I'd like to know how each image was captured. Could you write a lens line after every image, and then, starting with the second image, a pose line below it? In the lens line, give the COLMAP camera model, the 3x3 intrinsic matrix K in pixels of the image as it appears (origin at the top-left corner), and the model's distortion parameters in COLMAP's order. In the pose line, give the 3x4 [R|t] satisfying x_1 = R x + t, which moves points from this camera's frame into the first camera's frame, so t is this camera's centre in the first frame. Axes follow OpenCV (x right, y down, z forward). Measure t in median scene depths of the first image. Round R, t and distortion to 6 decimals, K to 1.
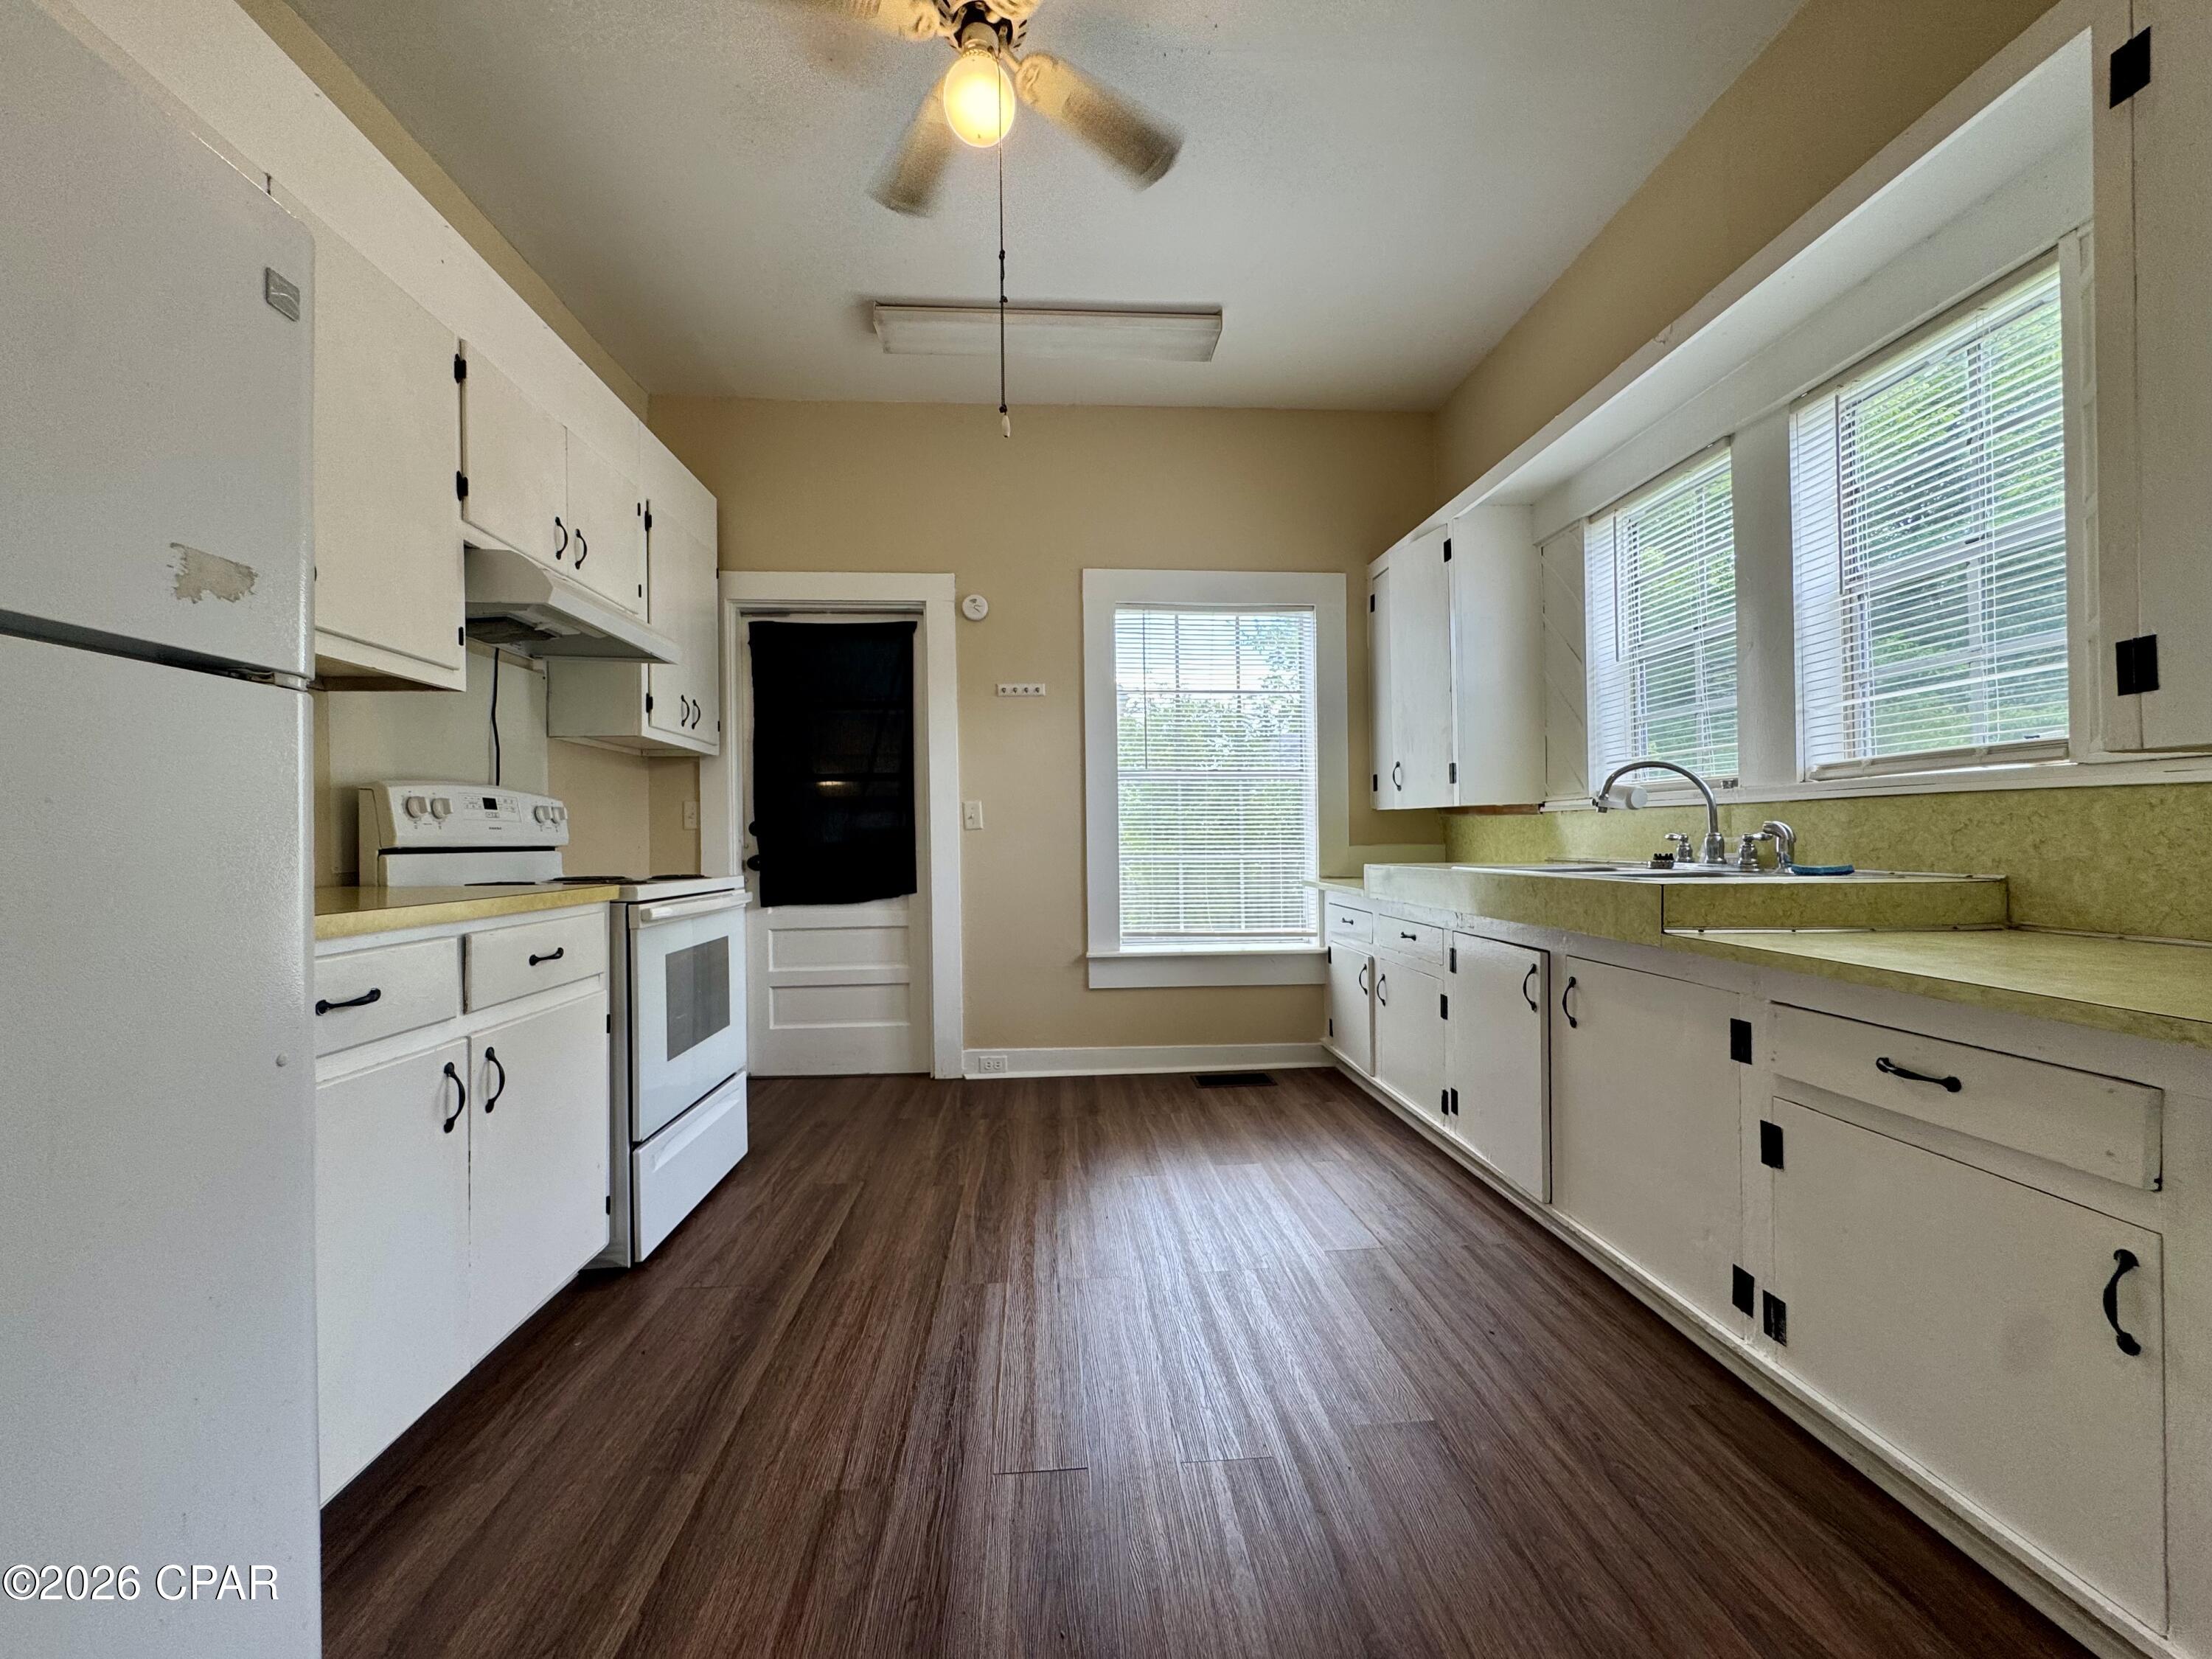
lens RADIAL K [[883.5, 0, 1104.3], [0, 883.5, 831.0], [0, 0, 1]] dist [-0.002582, 0.000427]
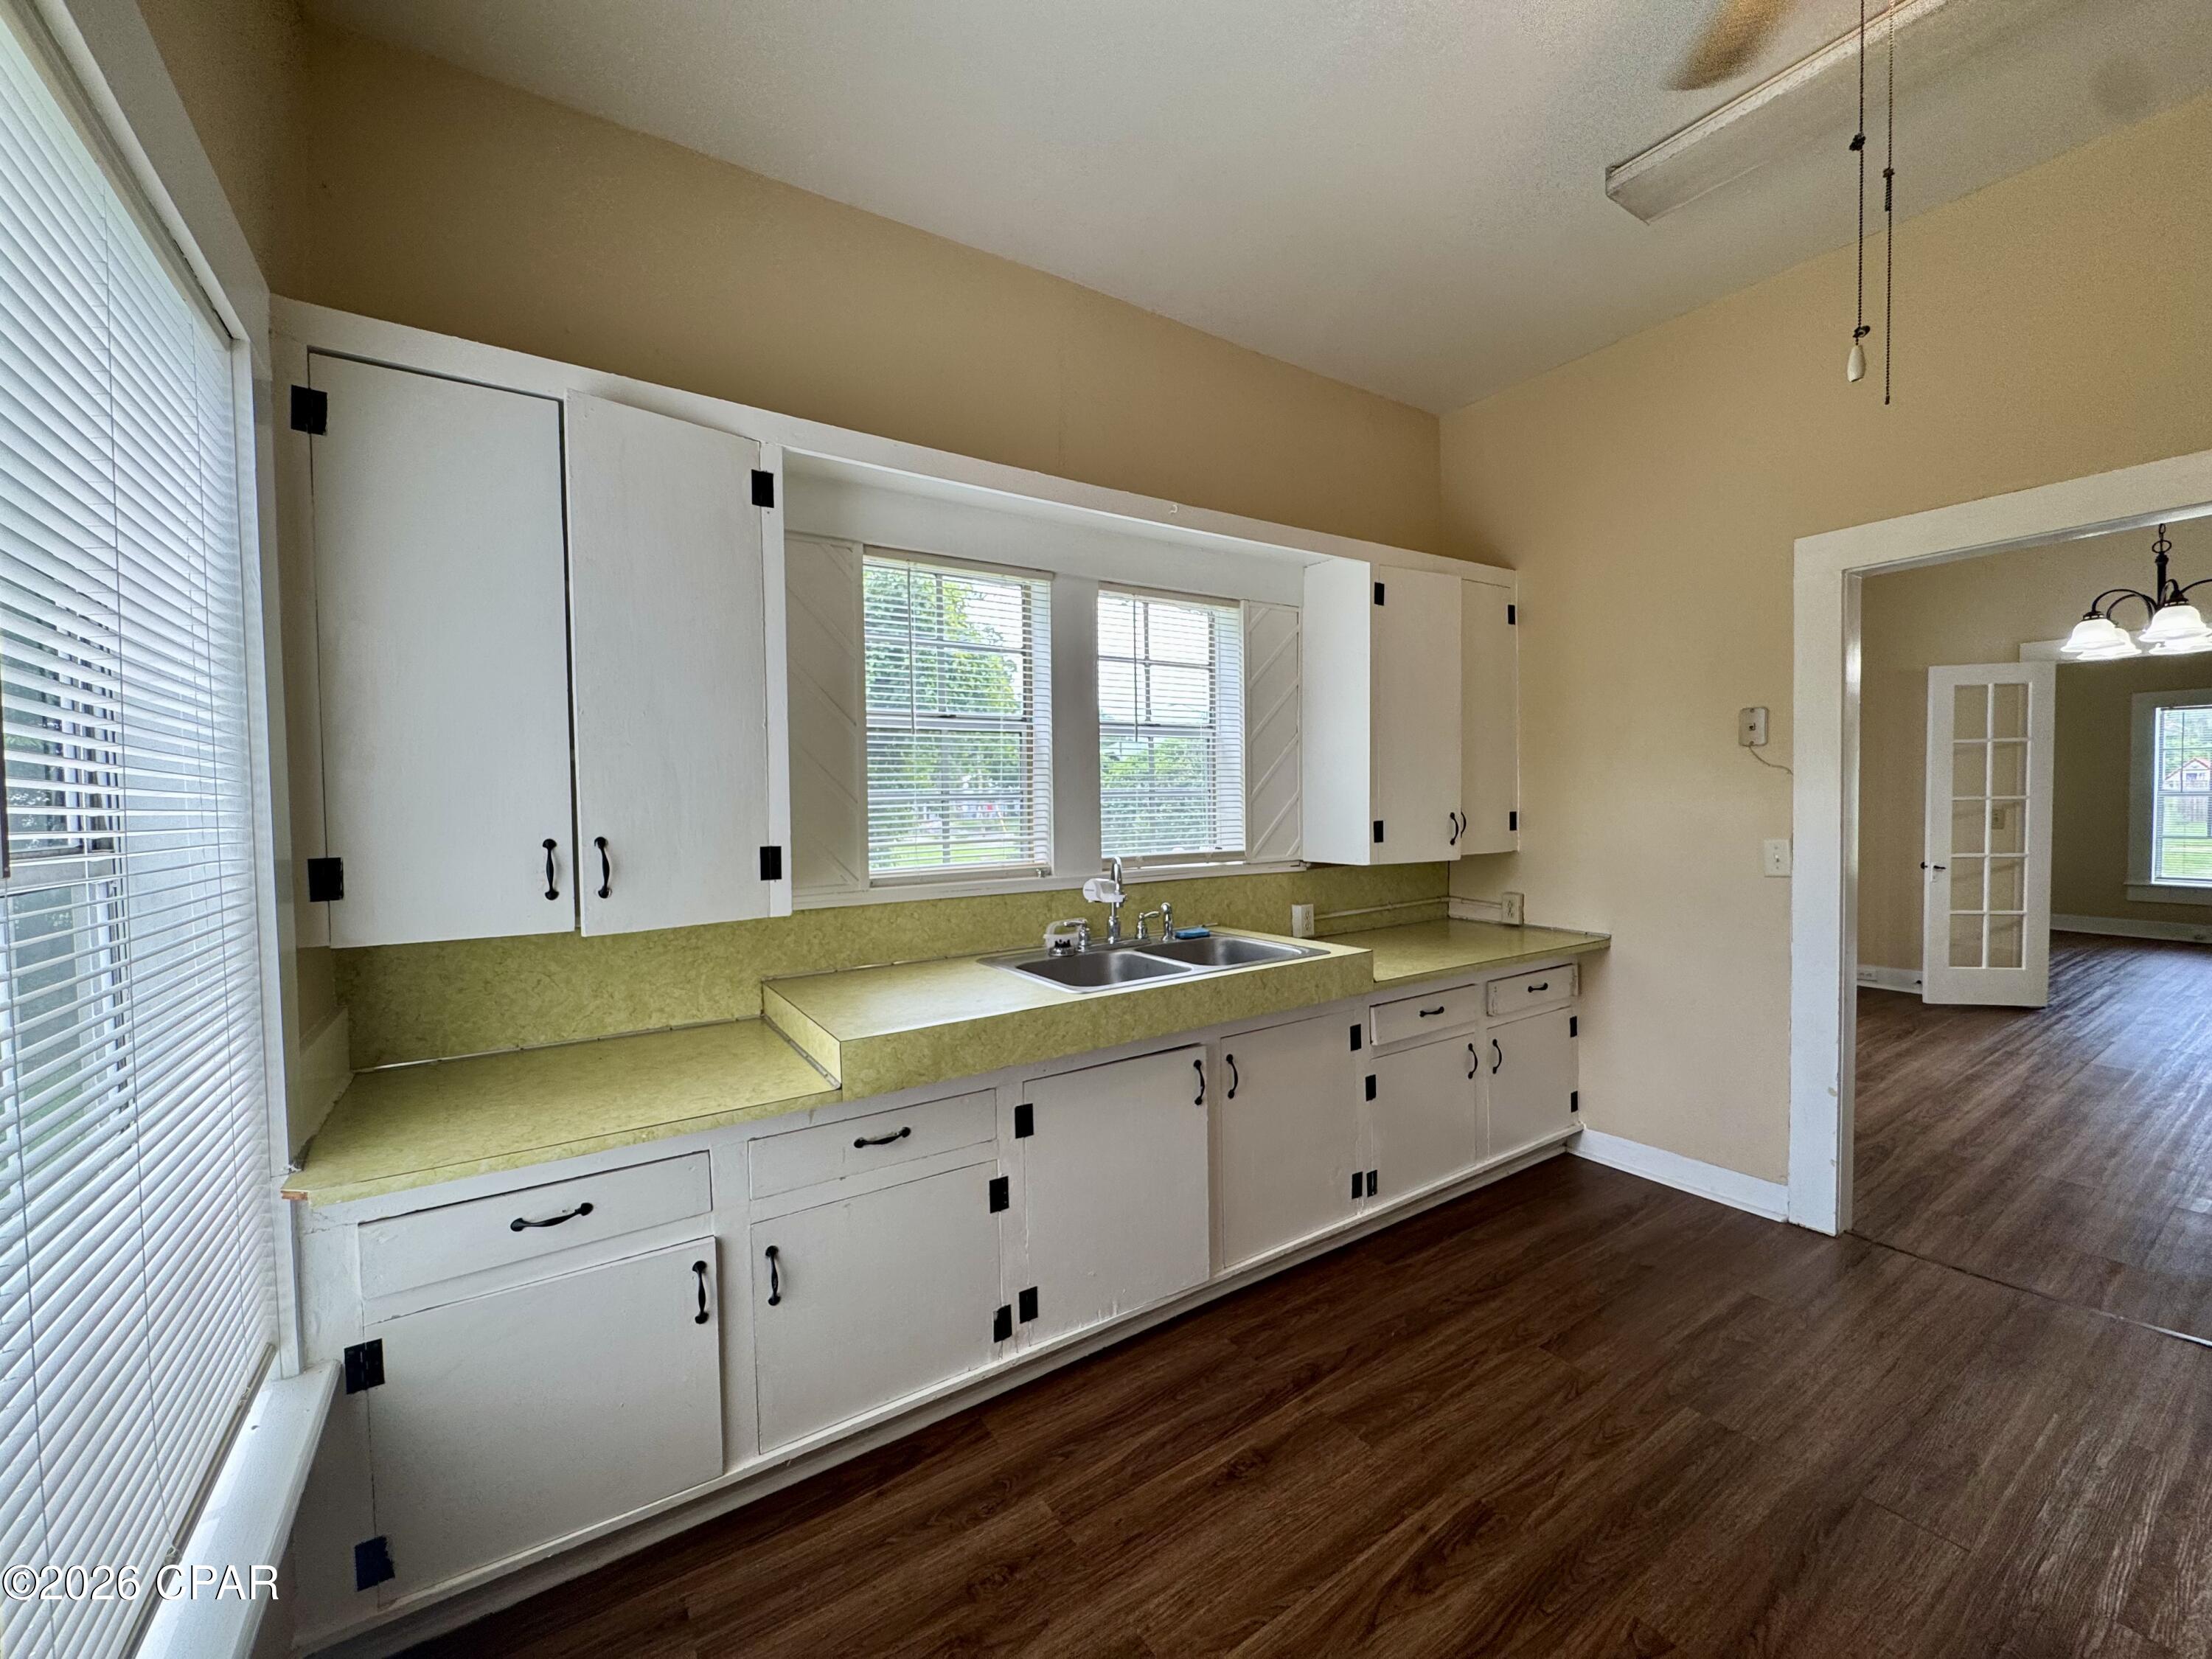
lens RADIAL K [[883.5, 0, 1104.3], [0, 883.5, 831.0], [0, 0, 1]] dist [-0.002582, 0.000427]
pose [[-0.490140, -0.009908, 0.871587, -0.330992], [0.017233, 0.999630, 0.021055, -0.130259], [-0.871473, 0.025340, -0.489788, 1.487438]]
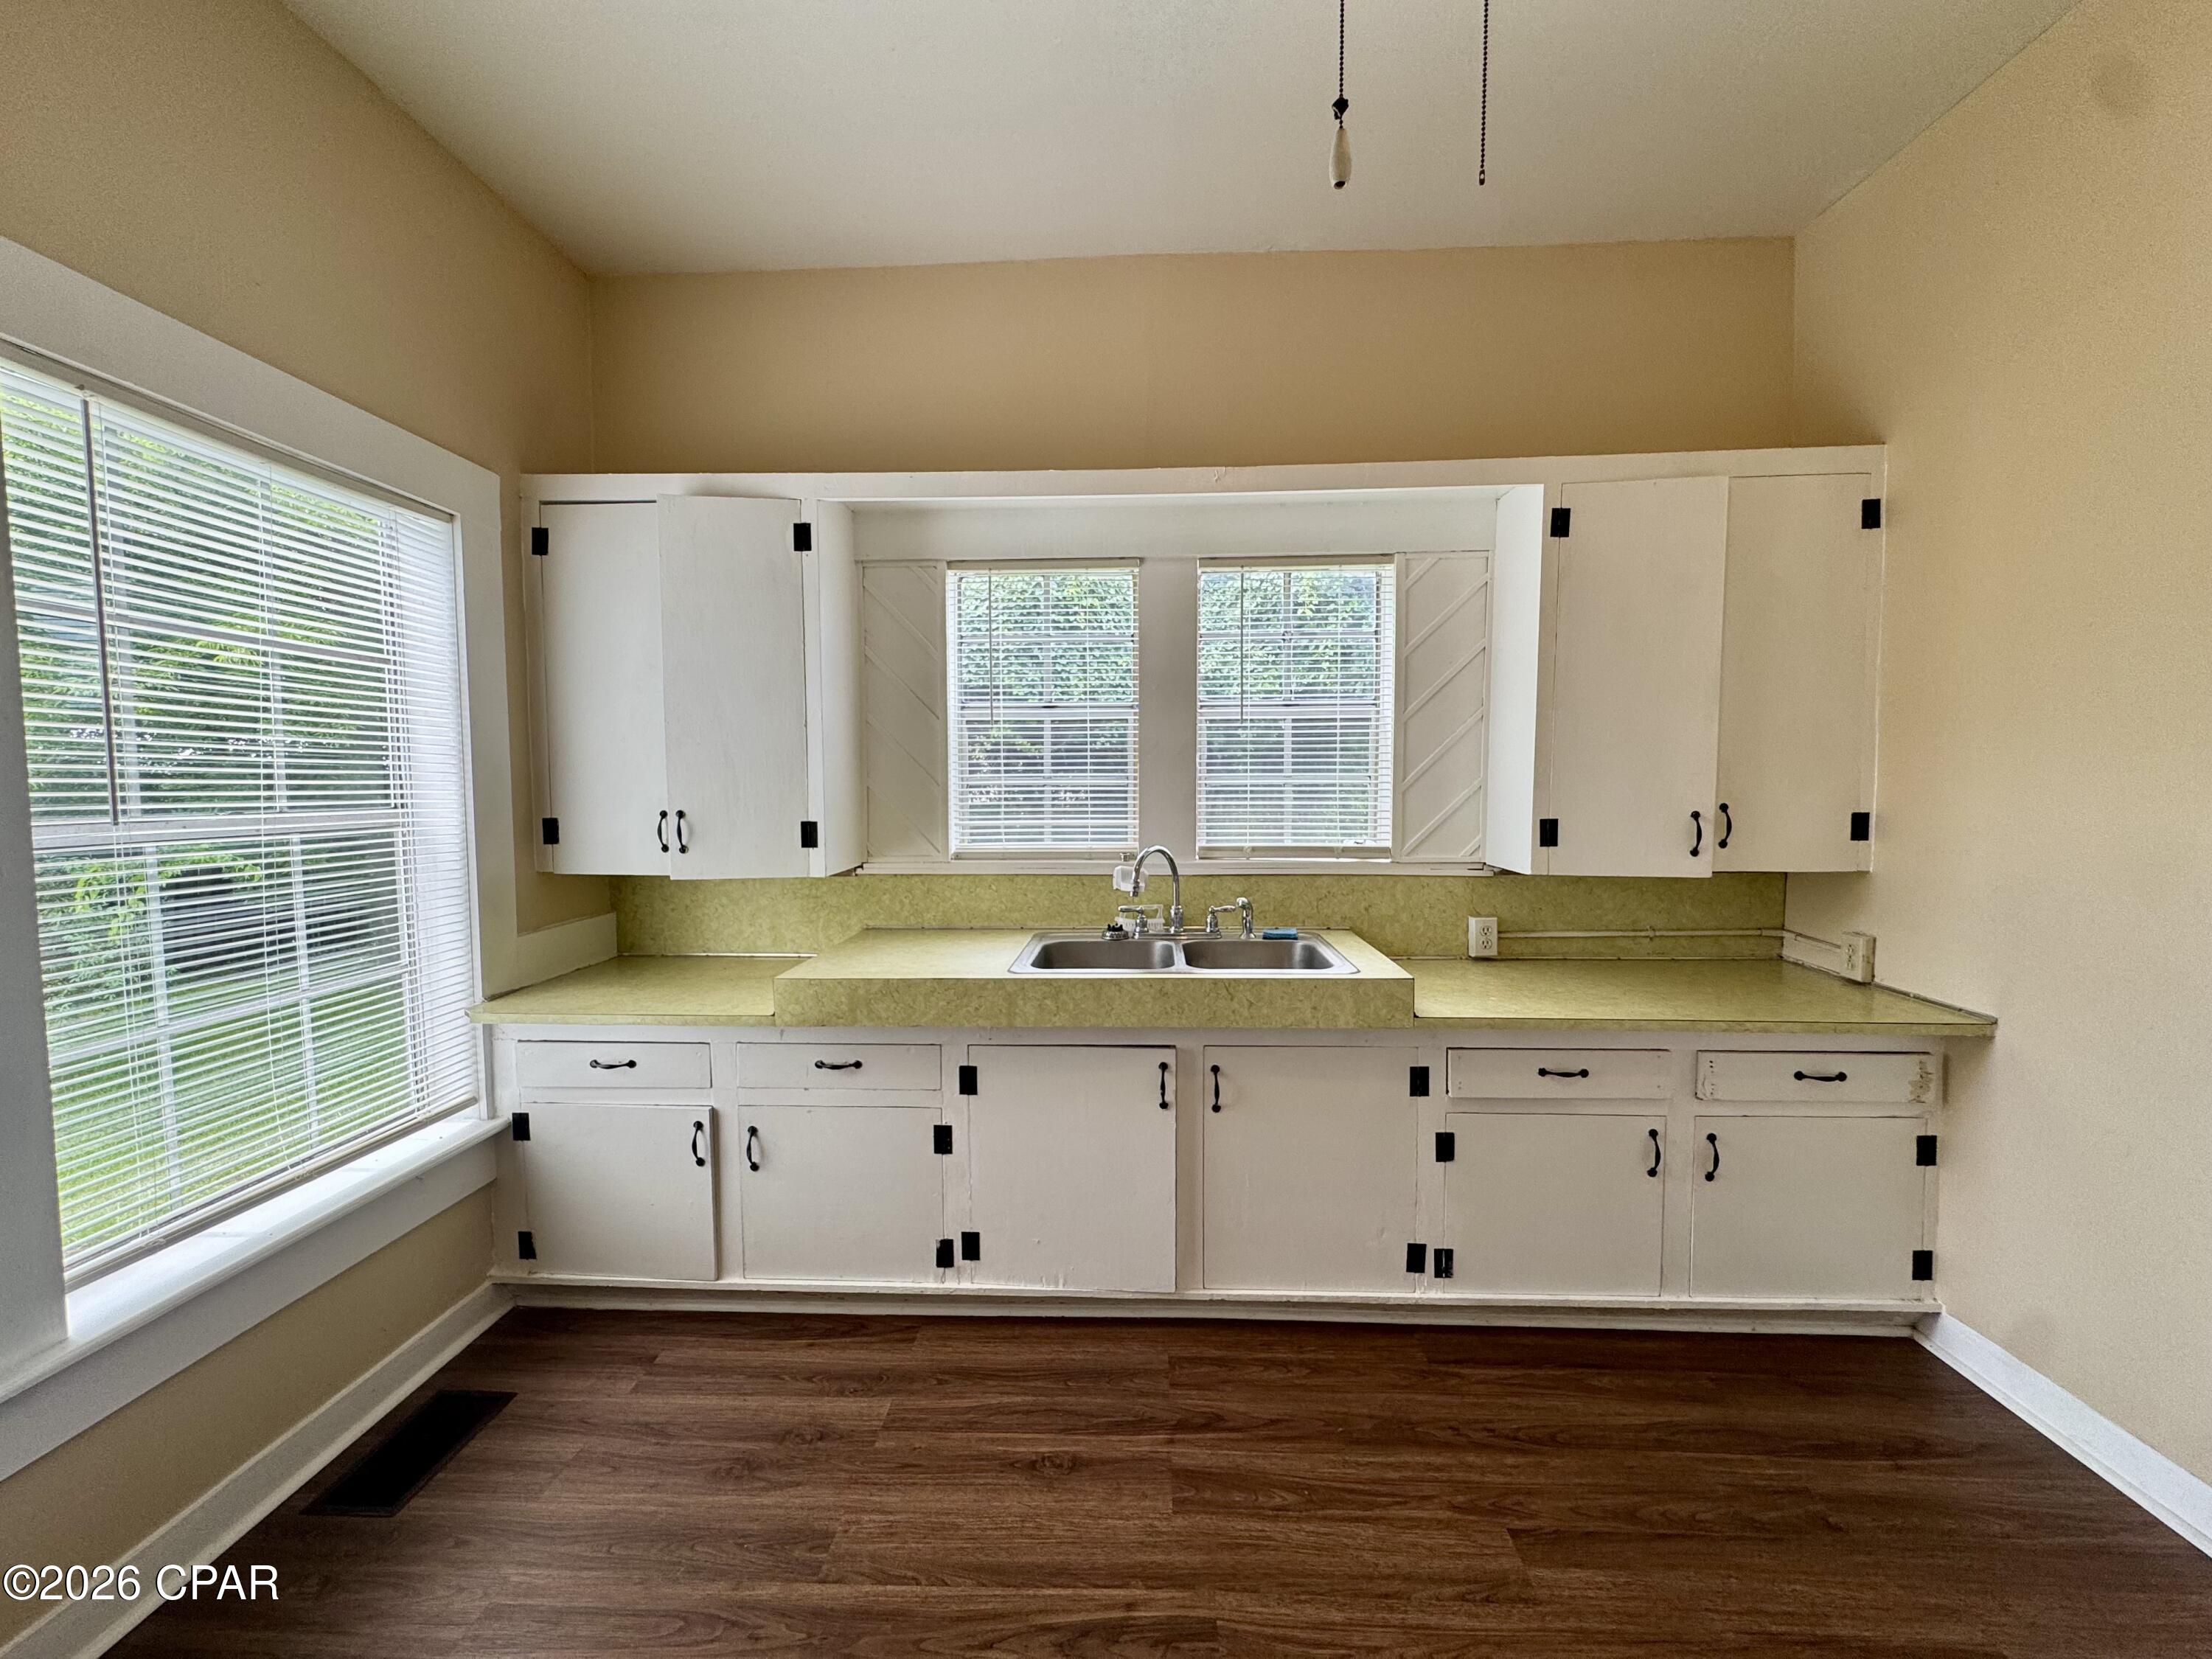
lens RADIAL K [[883.5, 0, 1104.3], [0, 883.5, 831.0], [0, 0, 1]] dist [-0.002582, 0.000427]
pose [[0.117645, -0.047582, 0.991915, -0.453685], [-0.003075, 0.998829, 0.048278, -0.143894], [-0.993051, -0.008729, 0.117361, 0.890204]]
